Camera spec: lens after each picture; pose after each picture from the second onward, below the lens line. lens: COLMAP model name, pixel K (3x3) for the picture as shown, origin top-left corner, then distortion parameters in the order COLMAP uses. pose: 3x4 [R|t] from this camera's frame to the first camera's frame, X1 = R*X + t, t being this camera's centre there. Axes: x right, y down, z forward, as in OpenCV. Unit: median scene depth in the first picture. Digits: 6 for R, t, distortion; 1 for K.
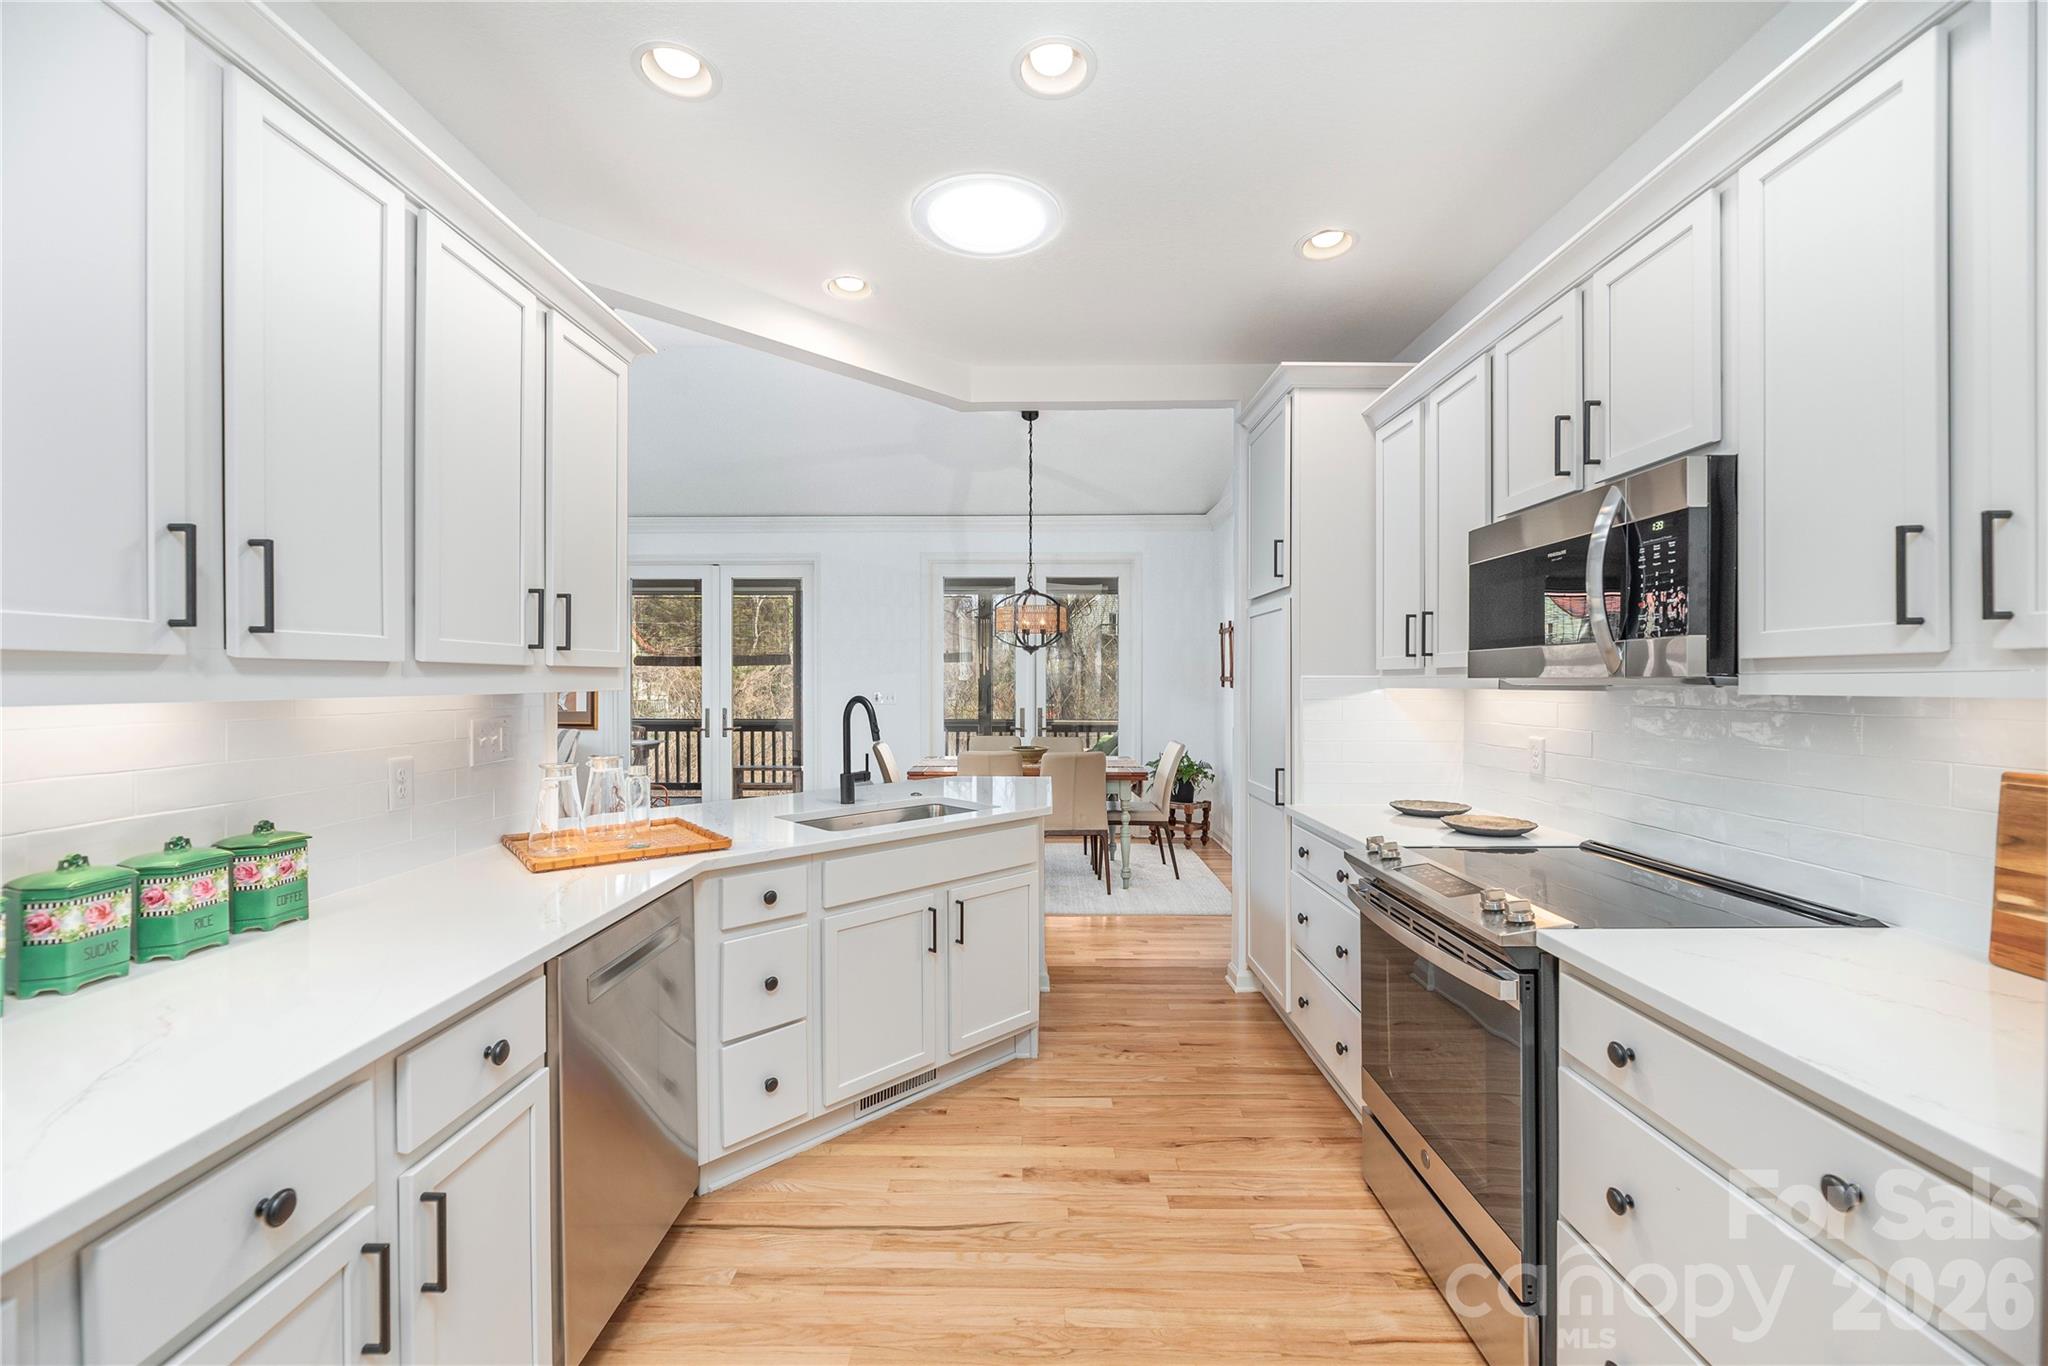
lens RADIAL K [[846.2, 0, 1021.2], [0, 846.2, 683.3], [0, 0, 1]] dist [-0.002360, -0.000446]
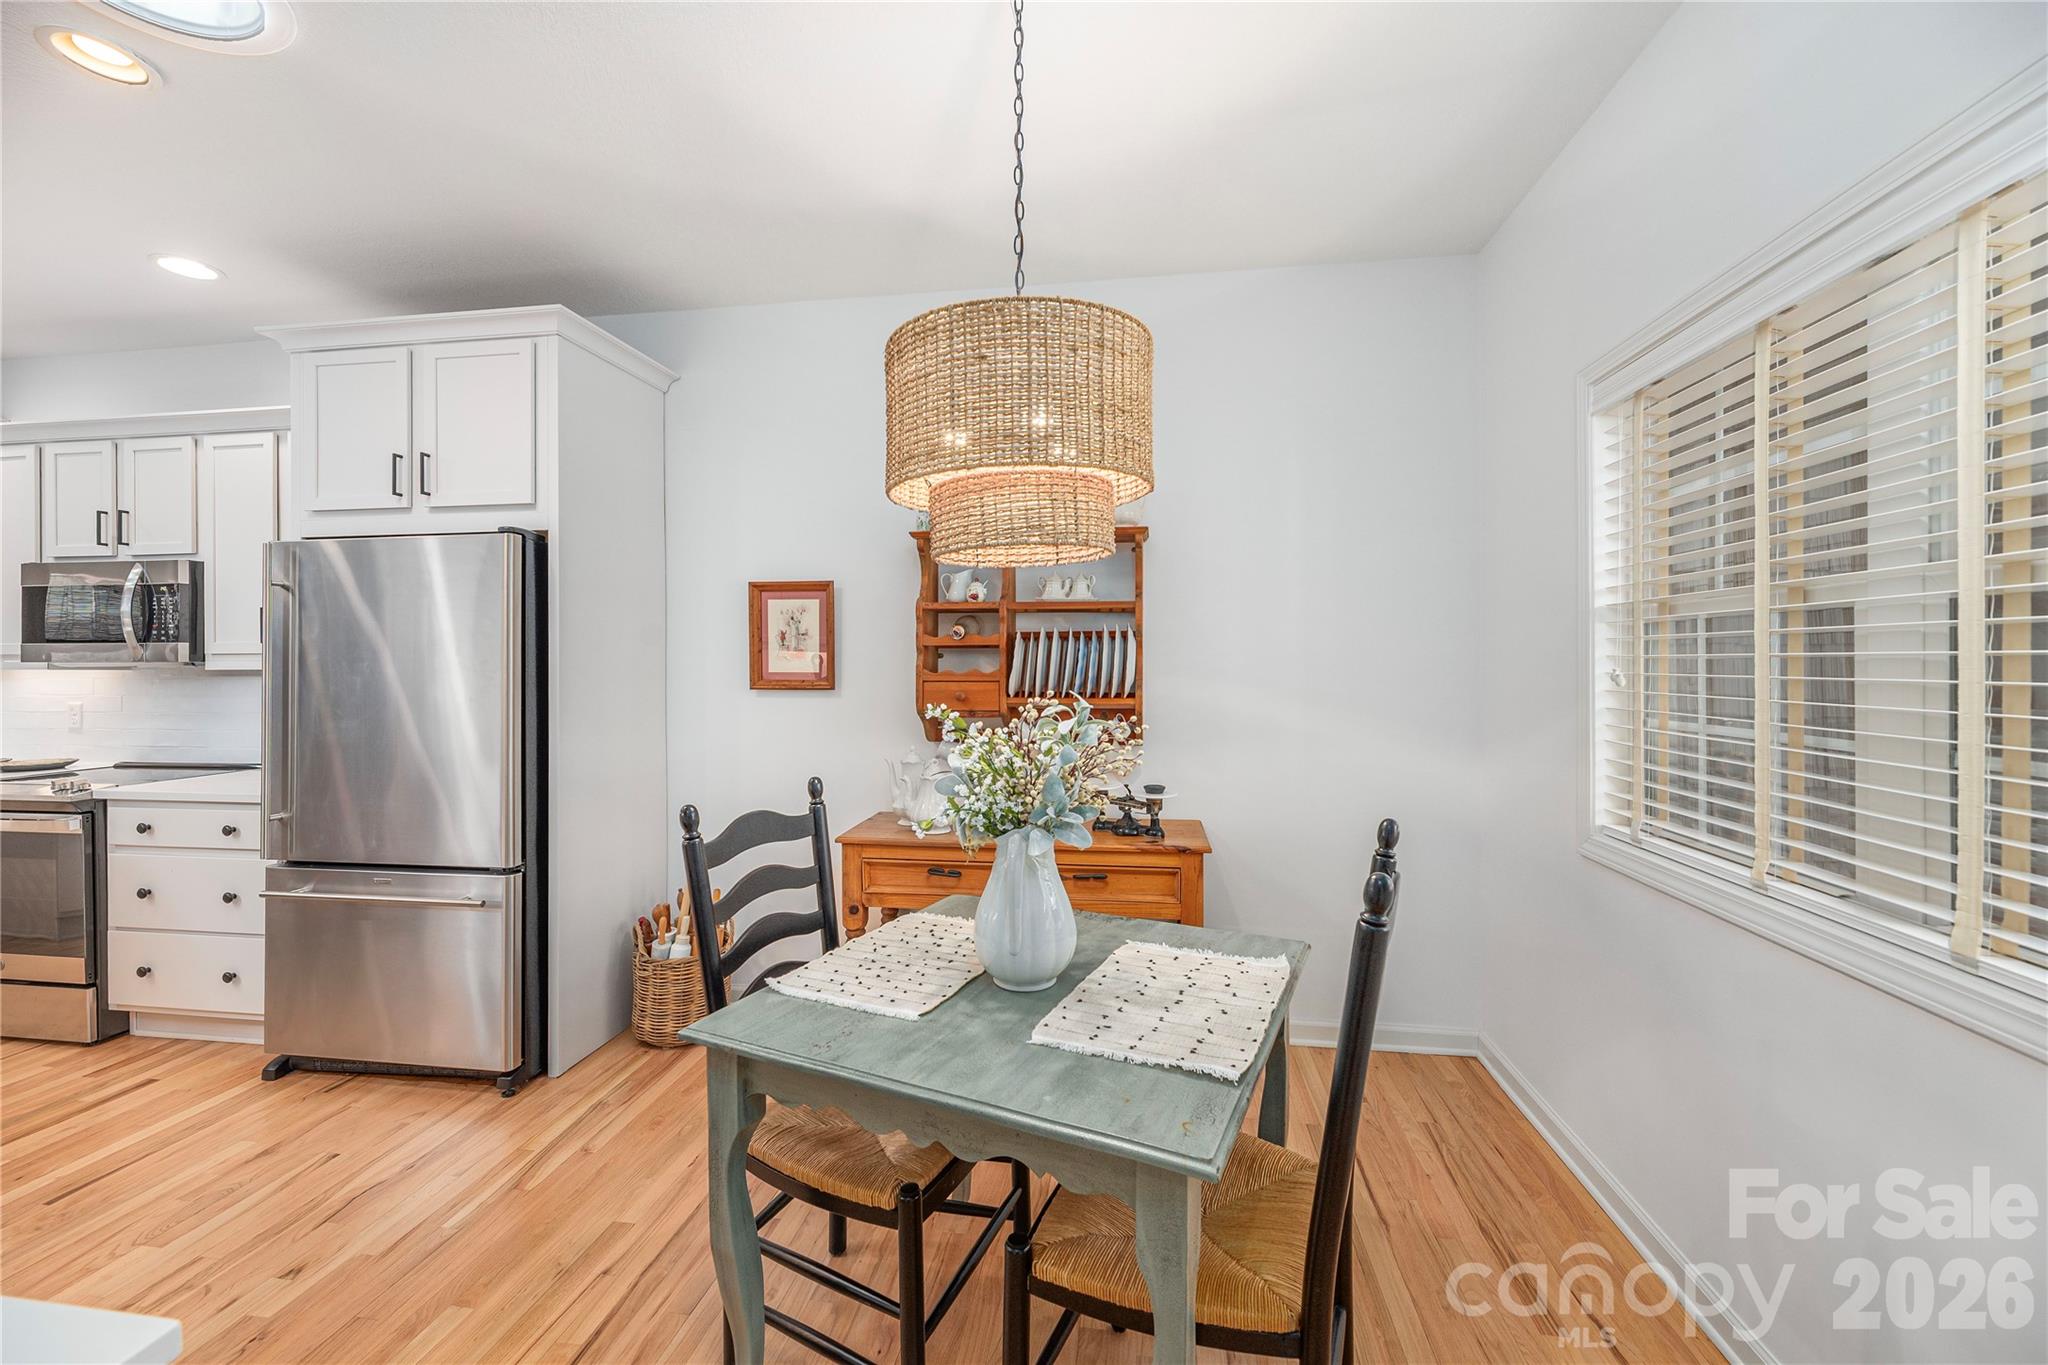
lens RADIAL K [[838.9, 0, 1024.2], [0, 838.9, 663.9], [0, 0, 1]] dist [-0.000591, -0.000010]
pose [[0.143148, -0.000564, 0.989701, -0.895684], [0.005130, 0.999987, -0.000172, 0.007586], [-0.989688, 0.005102, 0.143149, -1.264861]]
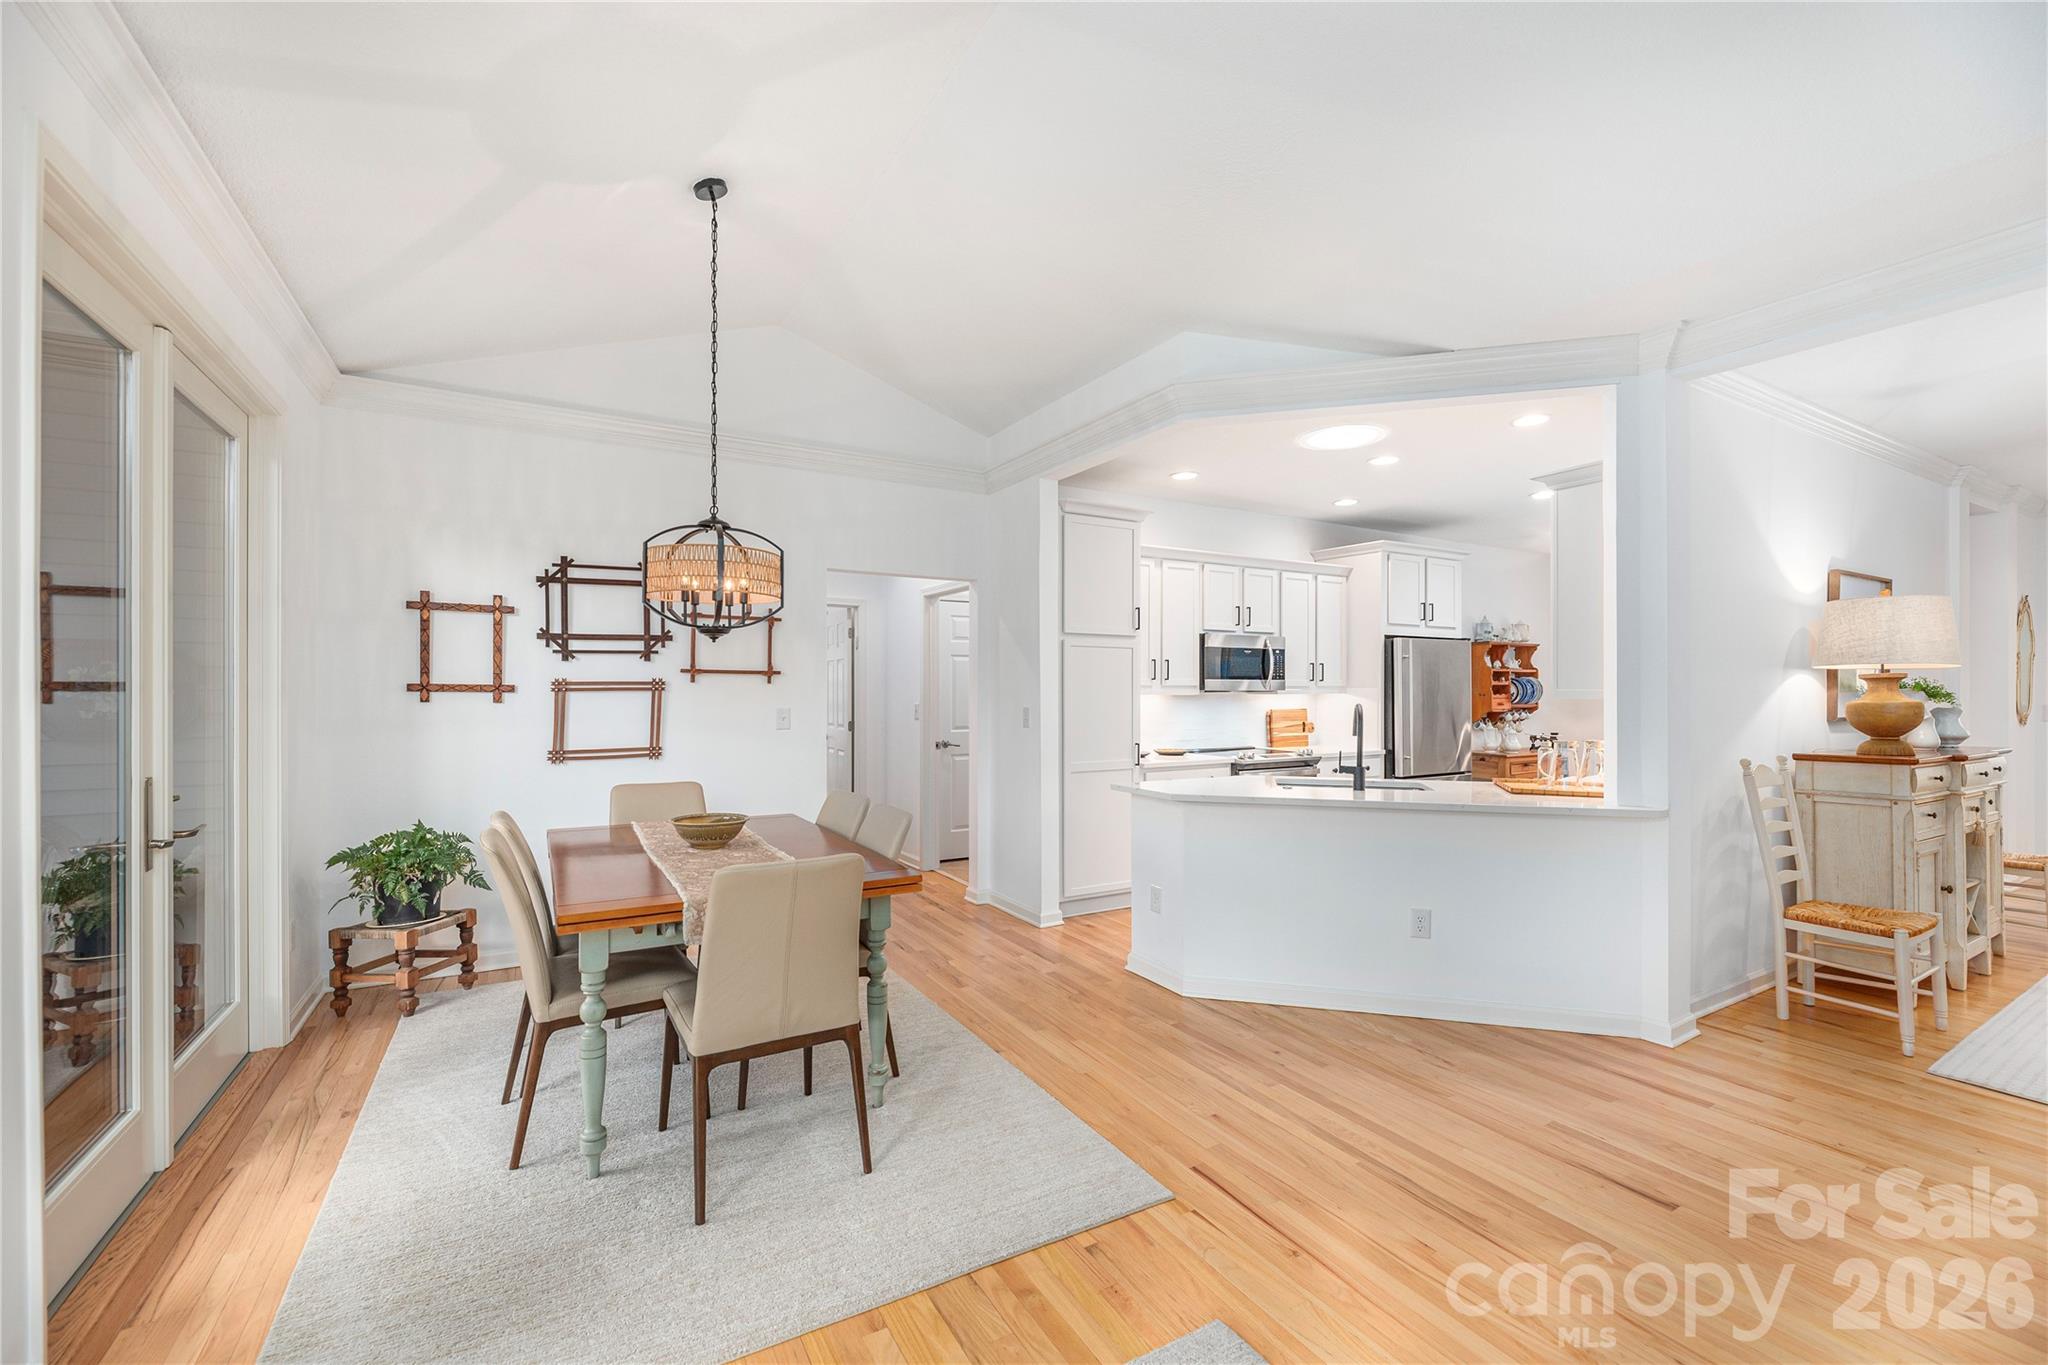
lens RADIAL K [[829.2, 0, 999.9], [0, 829.2, 687.2], [0, 0, 1]] dist [-0.001461, -0.000108]
pose [[-0.495344, 0.005316, 0.868681, -1.794116], [0.003907, 0.999985, -0.003891, -0.010255], [-0.868688, 0.001467, -0.495357, 3.716935]]
